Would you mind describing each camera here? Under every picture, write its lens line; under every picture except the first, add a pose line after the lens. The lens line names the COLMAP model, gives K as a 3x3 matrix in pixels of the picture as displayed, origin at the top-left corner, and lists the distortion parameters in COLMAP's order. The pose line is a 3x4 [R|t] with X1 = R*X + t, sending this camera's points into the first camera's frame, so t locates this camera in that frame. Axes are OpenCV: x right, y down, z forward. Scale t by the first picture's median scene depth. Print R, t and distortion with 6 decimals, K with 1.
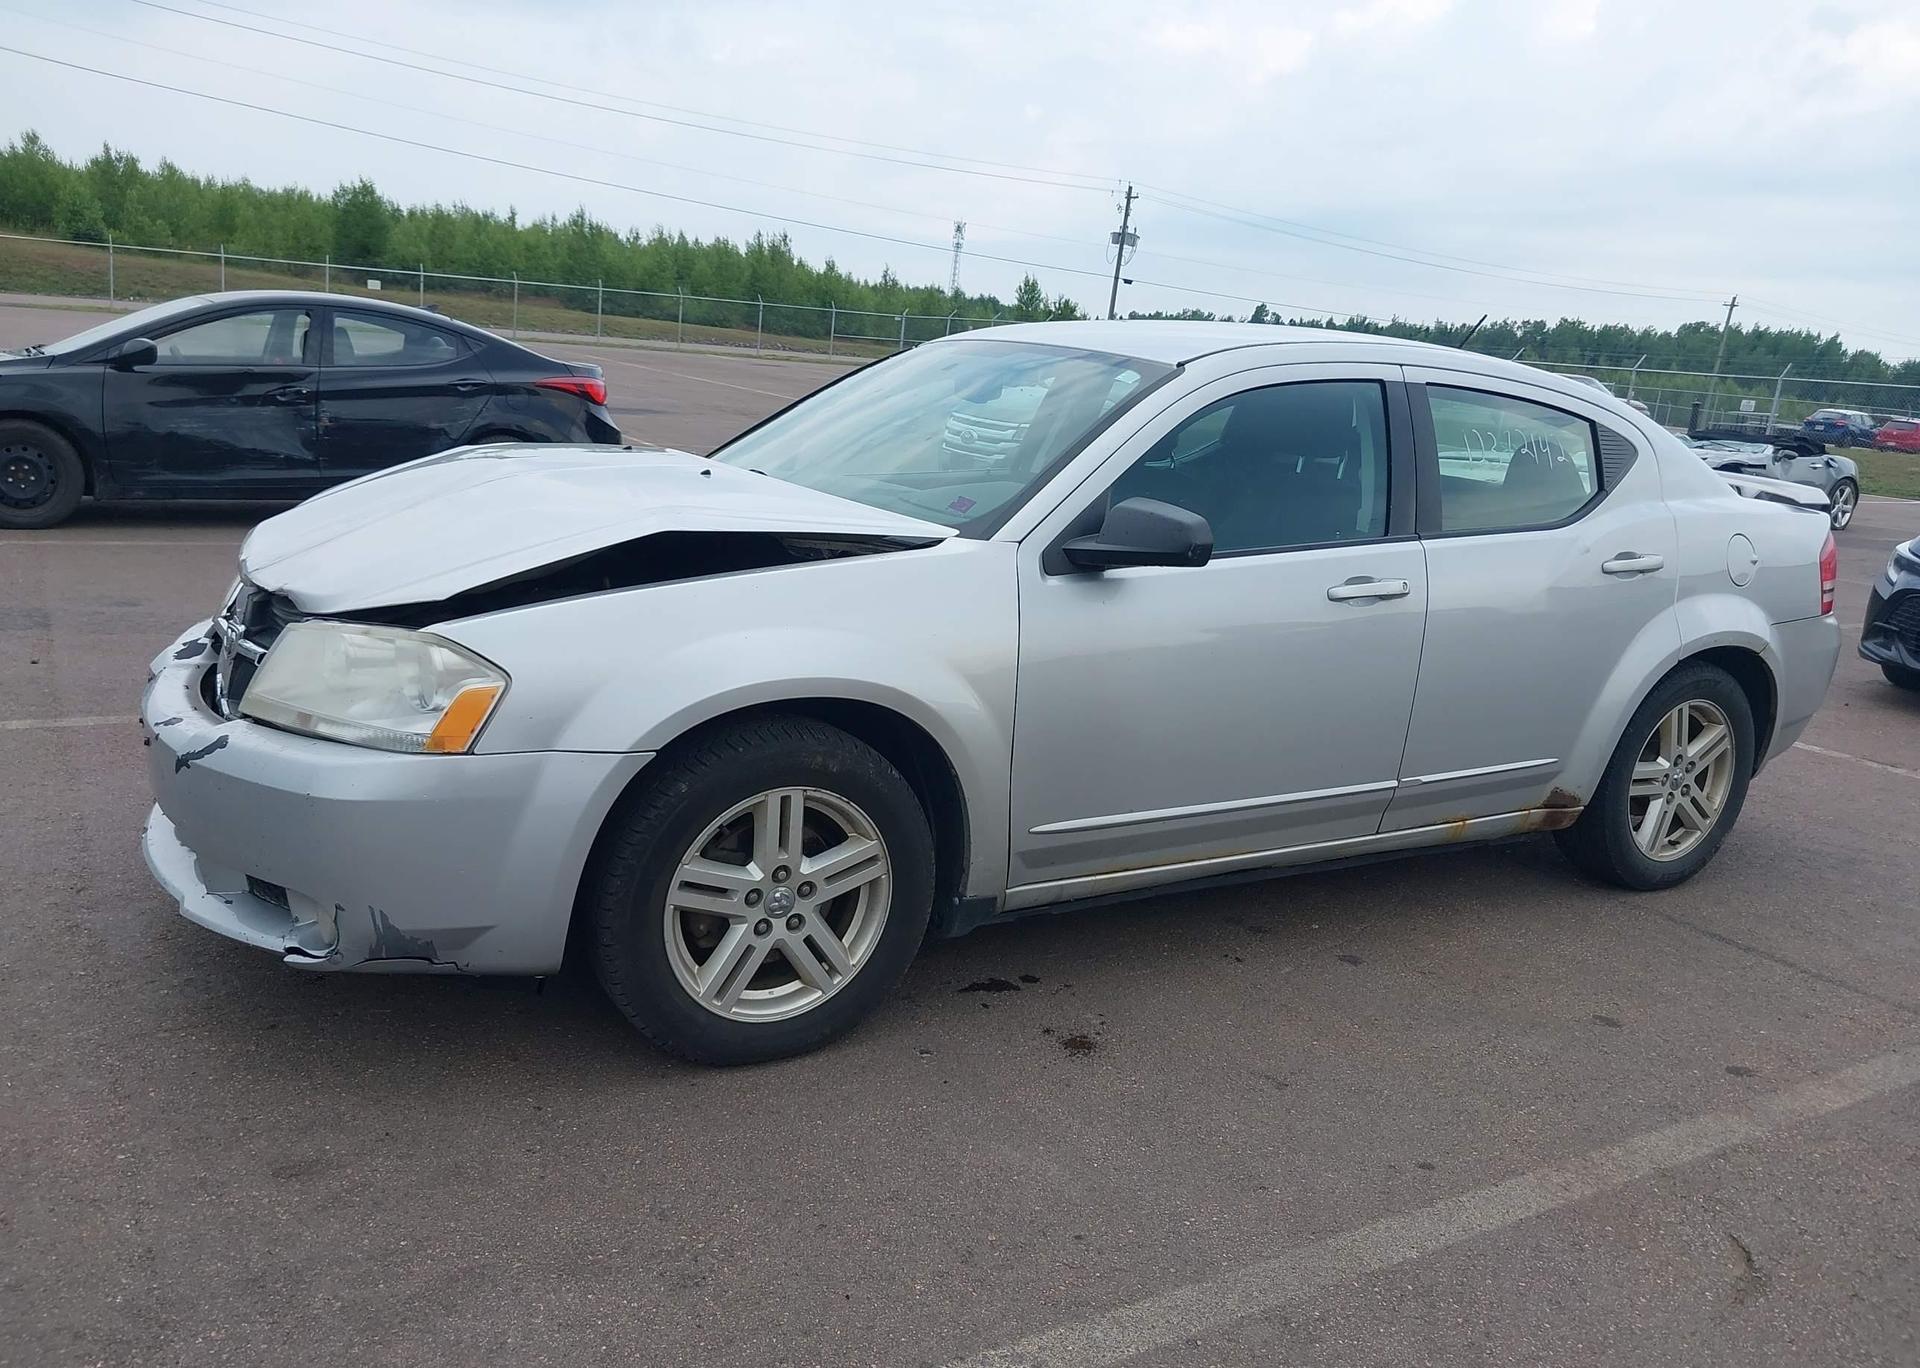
lens RADIAL K [[1516.2, 0, 932.0], [0, 1516.2, 716.5], [0, 0, 1]] dist [0.043149, -0.054070]
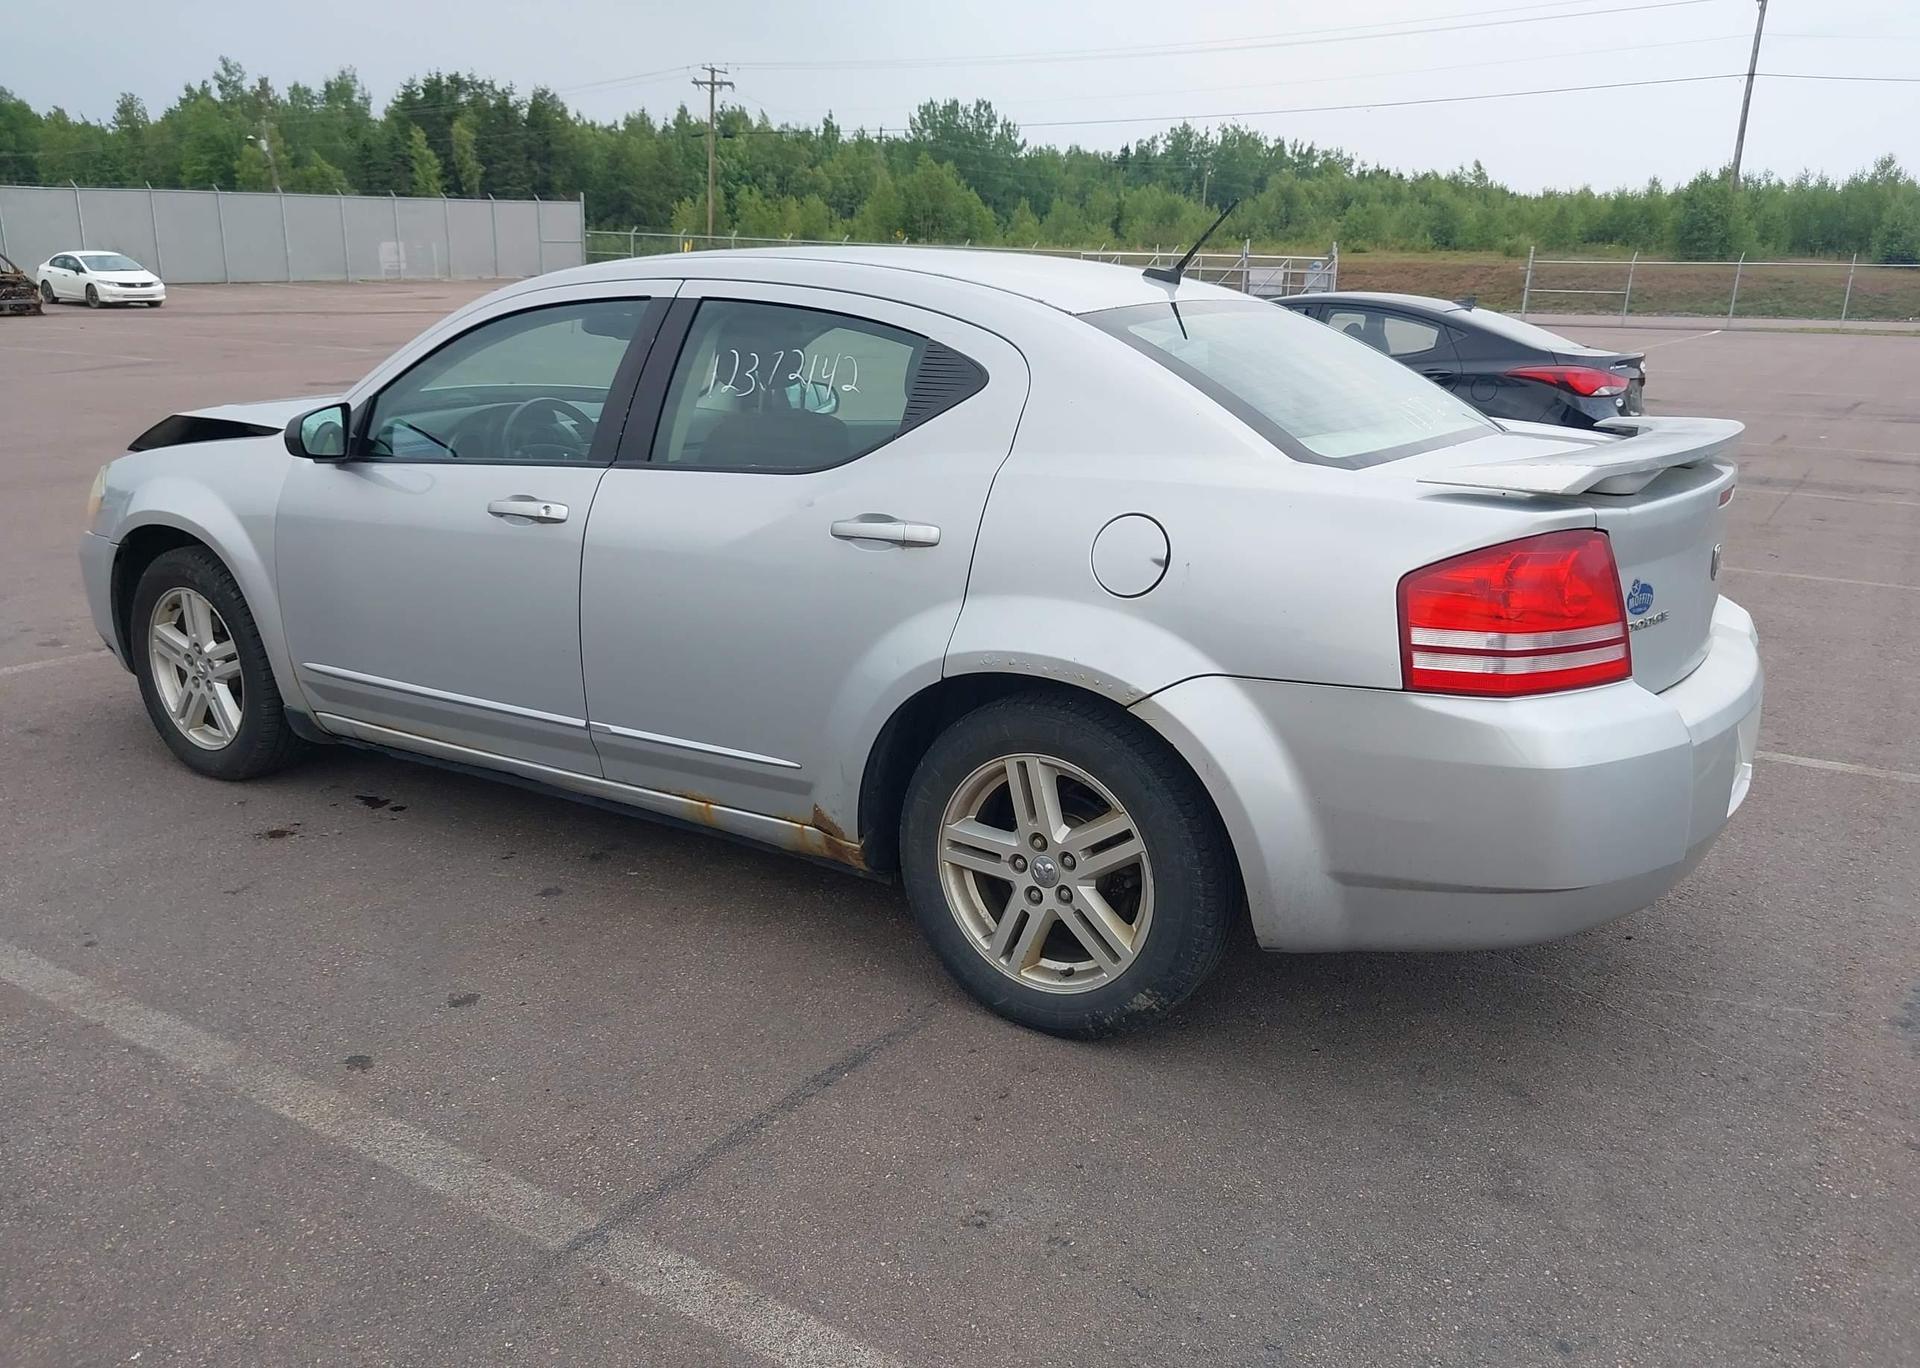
lens RADIAL K [[1534.6, 0, 955.1], [0, 1534.6, 710.5], [0, 0, 1]] dist [0.003664, 0.006705]
pose [[0.440162, 0.174376, -0.880824, 1.388880], [-0.196830, 0.975841, 0.094827, -0.111390], [0.876080, 0.131634, 0.463850, 0.848673]]
